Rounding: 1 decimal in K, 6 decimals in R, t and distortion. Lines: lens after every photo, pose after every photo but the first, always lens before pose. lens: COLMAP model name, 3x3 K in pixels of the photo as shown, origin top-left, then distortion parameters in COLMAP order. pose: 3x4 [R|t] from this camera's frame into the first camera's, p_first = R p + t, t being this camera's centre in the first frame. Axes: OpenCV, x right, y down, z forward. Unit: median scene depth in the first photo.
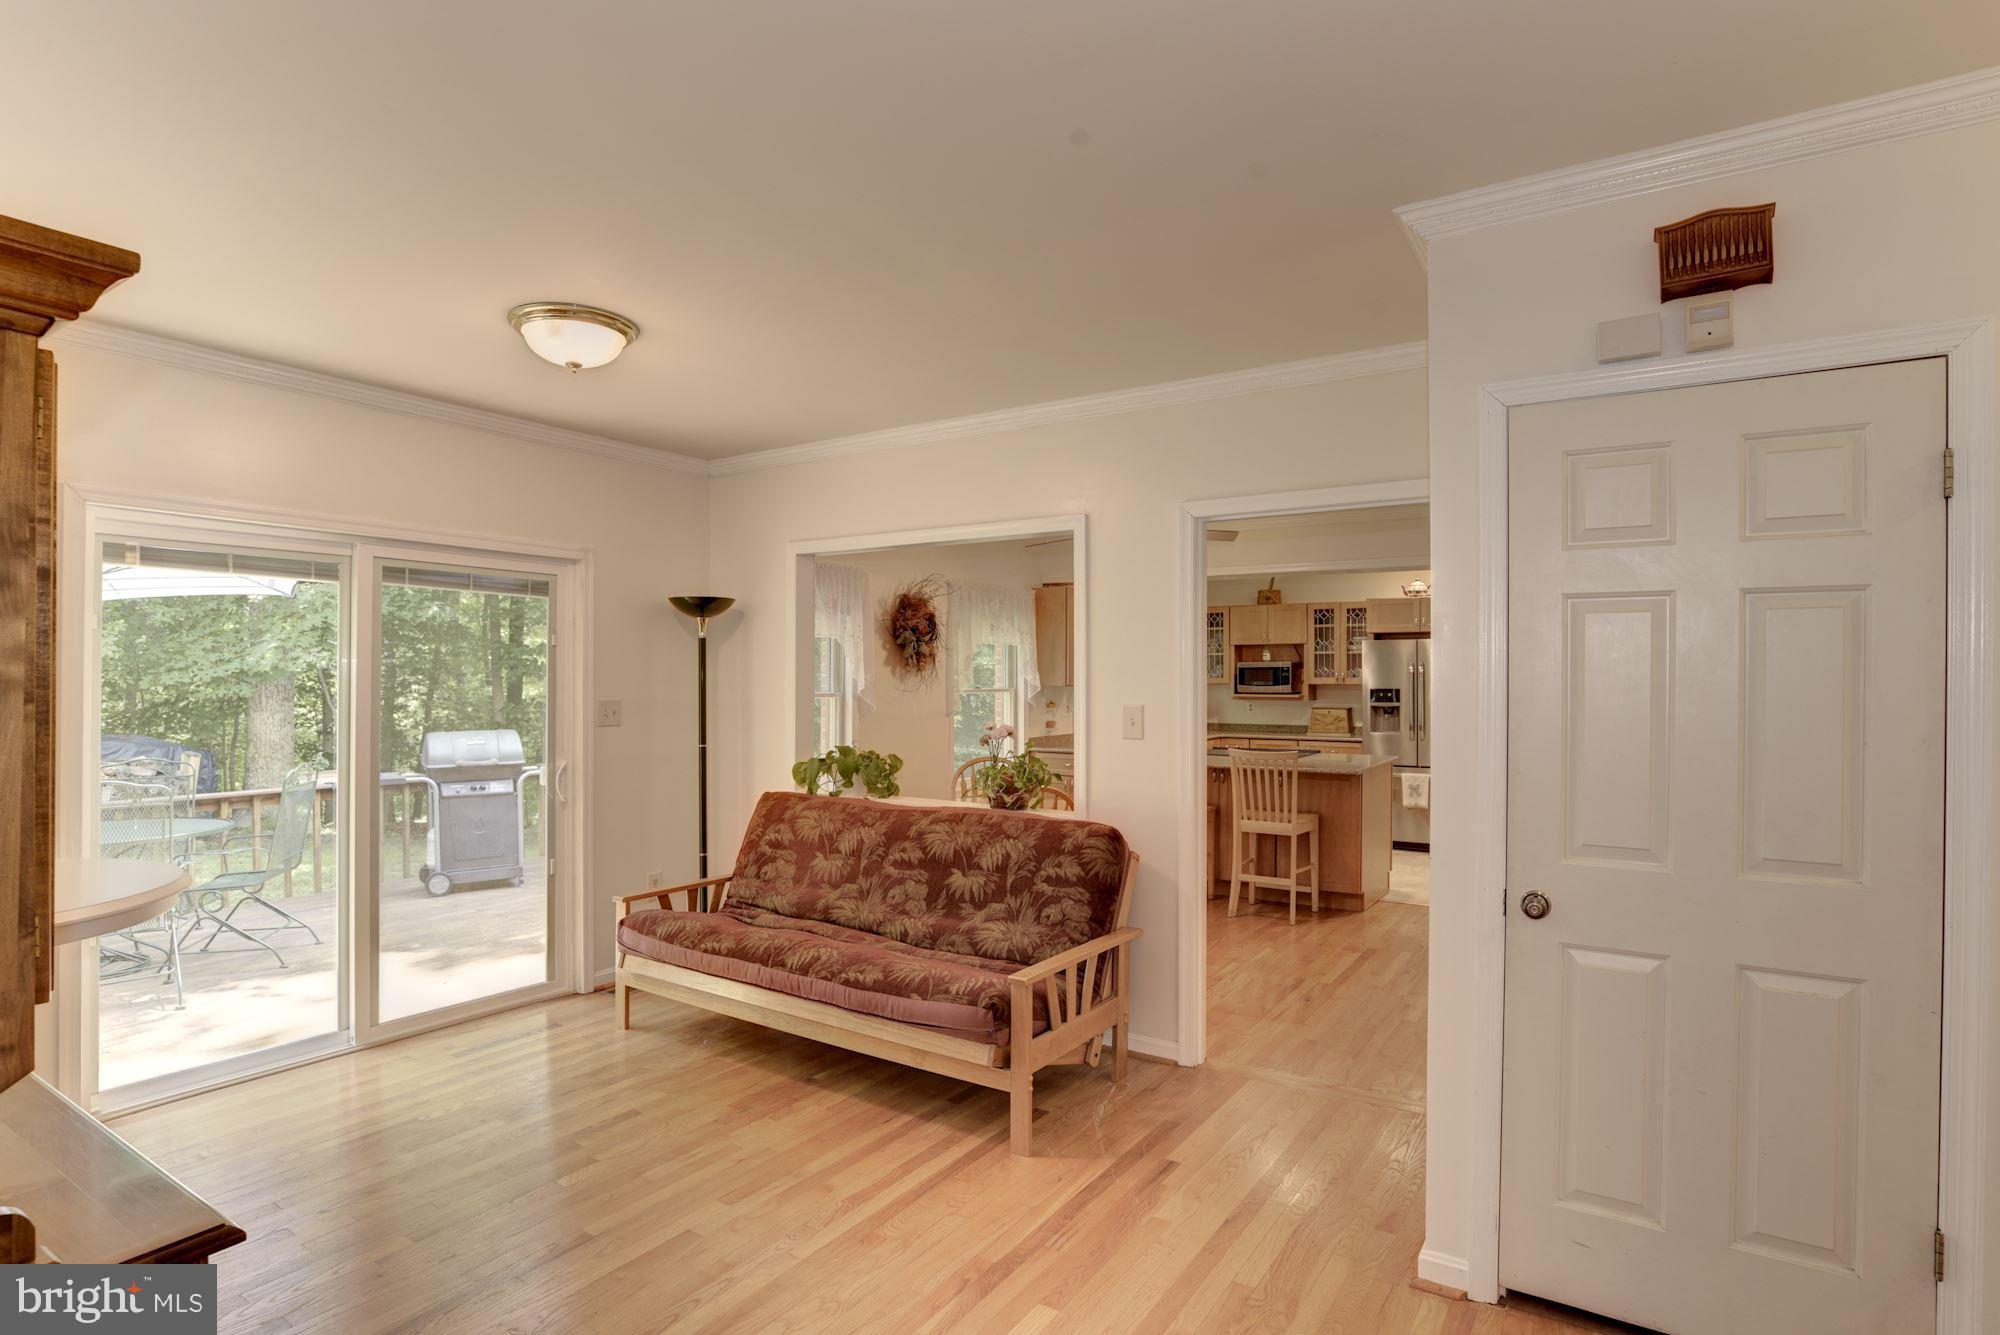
lens RADIAL K [[1035.8, 0, 1002.1], [0, 1035.8, 672.0], [0, 0, 1]] dist [-0.031905, 0.000019]
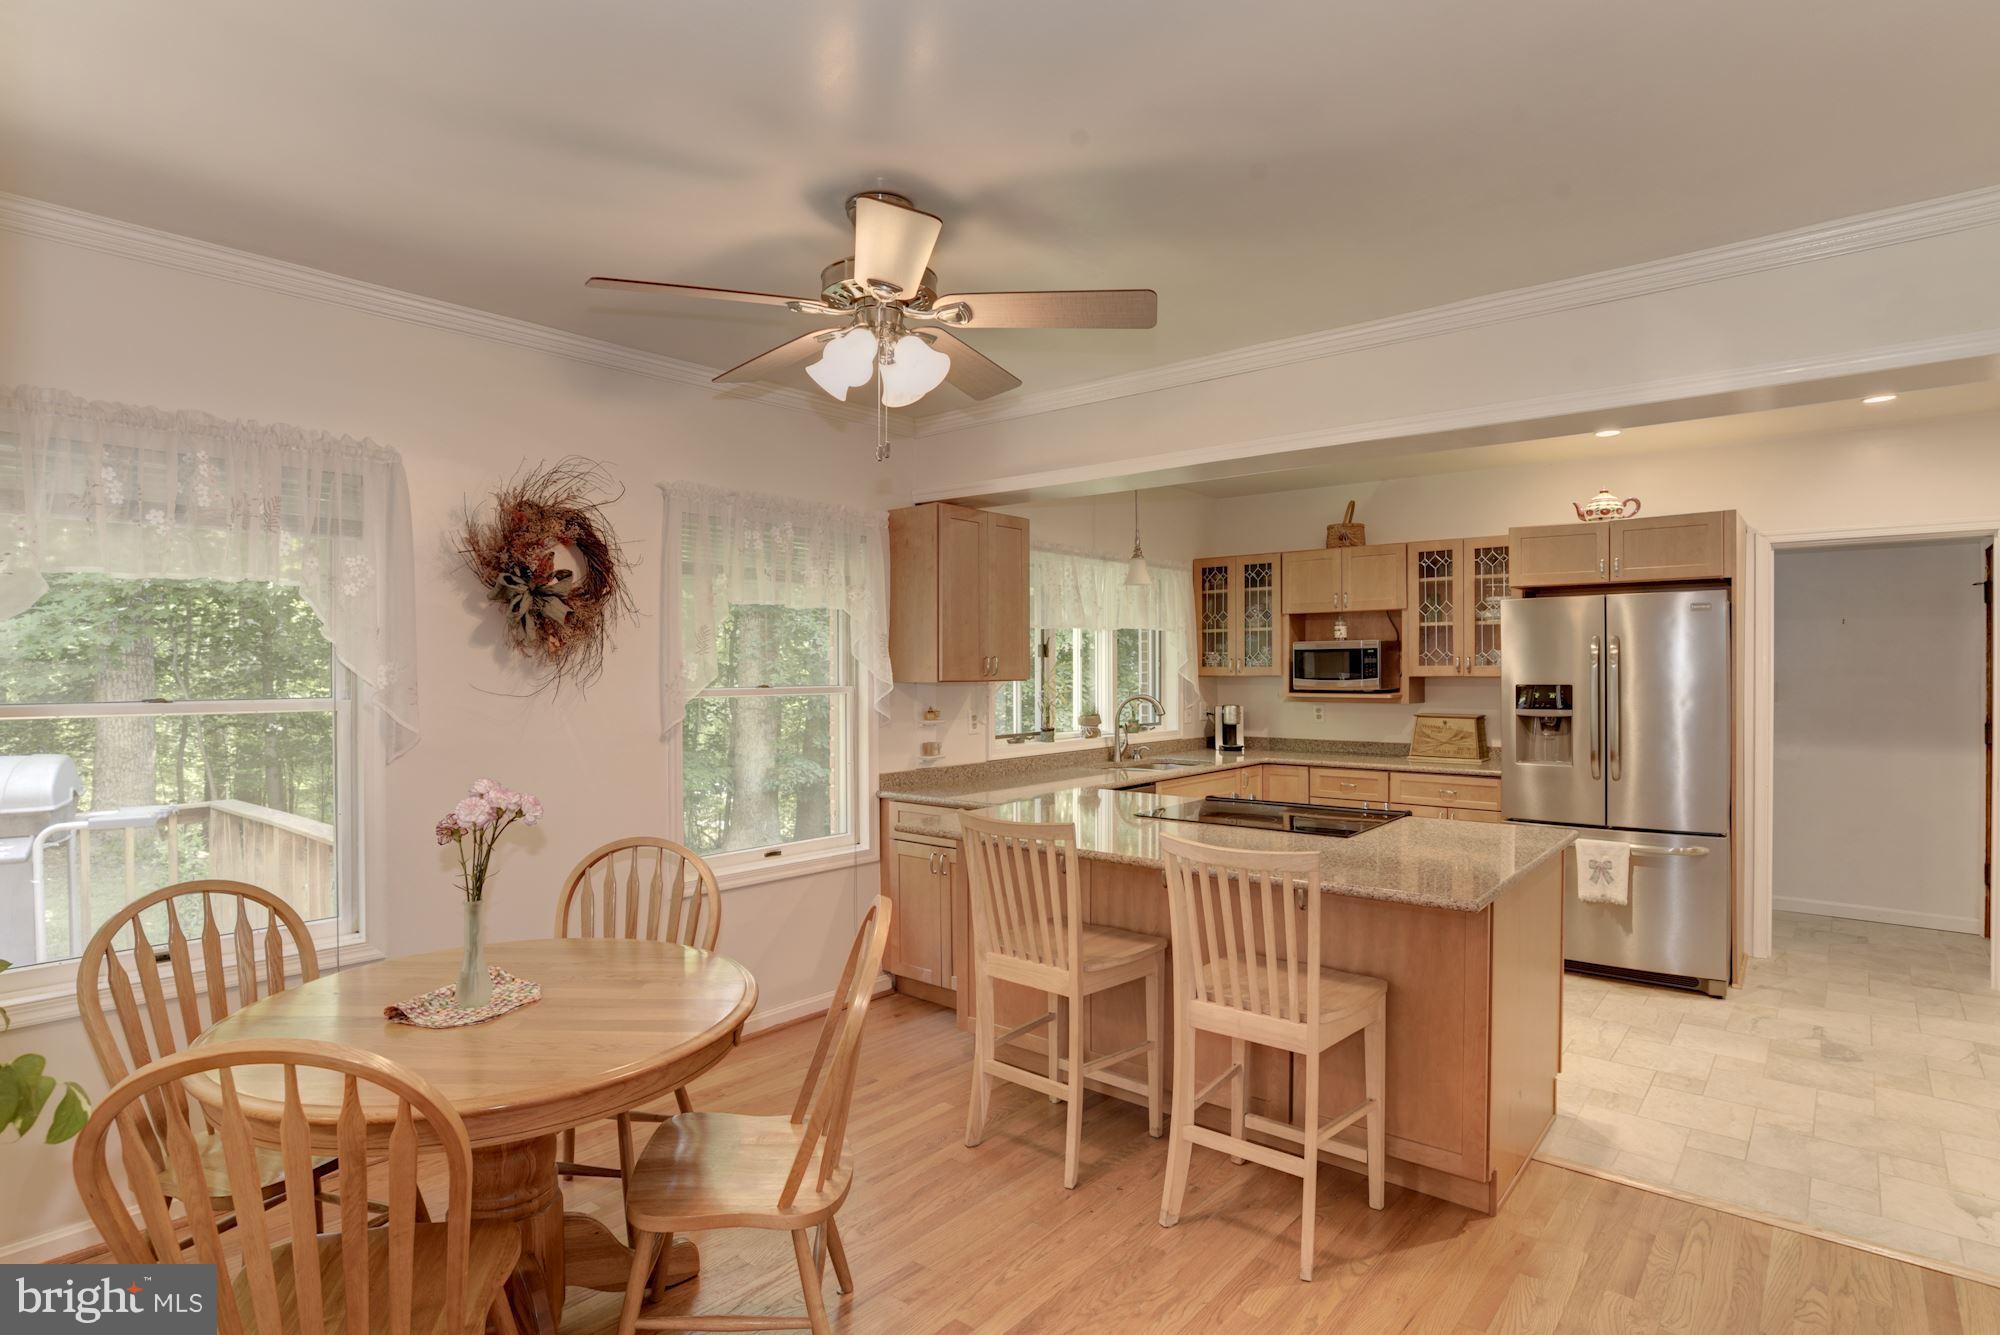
lens RADIAL K [[1035.8, 0, 994.8], [0, 1035.8, 671.3], [0, 0, 1]] dist [-0.031905, 0.000019]
pose [[0.991633, -0.004379, -0.129015, 0.137867], [0.005471, 0.999952, 0.008118, 0.002706], [0.128973, -0.008756, 0.991609, 0.381591]]
